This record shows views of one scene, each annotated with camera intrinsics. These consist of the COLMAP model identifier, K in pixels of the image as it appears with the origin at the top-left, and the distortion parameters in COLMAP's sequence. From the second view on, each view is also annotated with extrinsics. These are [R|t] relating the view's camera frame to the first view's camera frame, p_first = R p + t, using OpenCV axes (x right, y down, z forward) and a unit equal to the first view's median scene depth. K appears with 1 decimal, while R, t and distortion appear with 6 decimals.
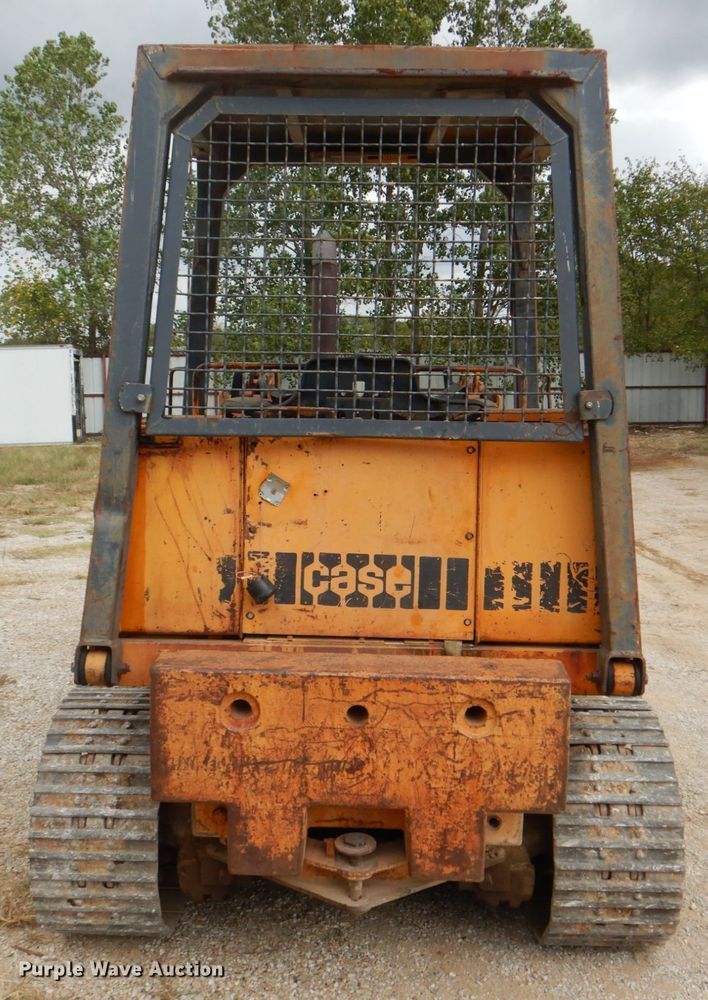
lens RADIAL K [[1000.1, 0, 349.0], [0, 1000.1, 484.3], [0, 0, 1]] dist [0.007246, -0.004540]
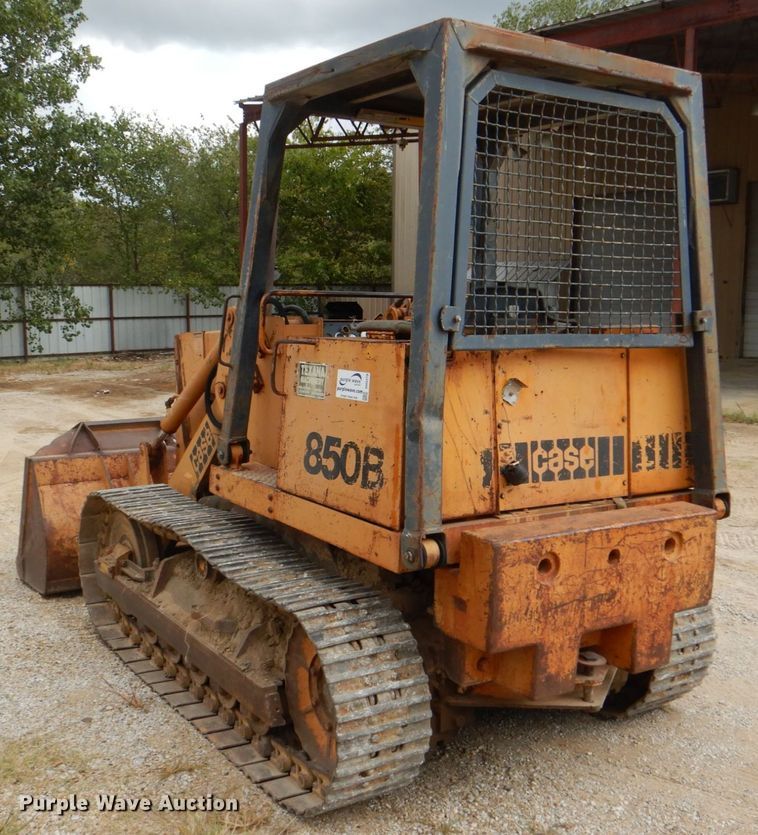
lens RADIAL K [[947.7, 0, 327.5], [0, 947.7, 418.3], [0, 0, 1]] dist [0.011014, -0.035242]
pose [[0.838139, -0.066200, 0.541425, -0.908503], [0.062181, 0.997733, 0.025735, -0.007182], [-0.541901, 0.012097, 0.840355, 0.139231]]
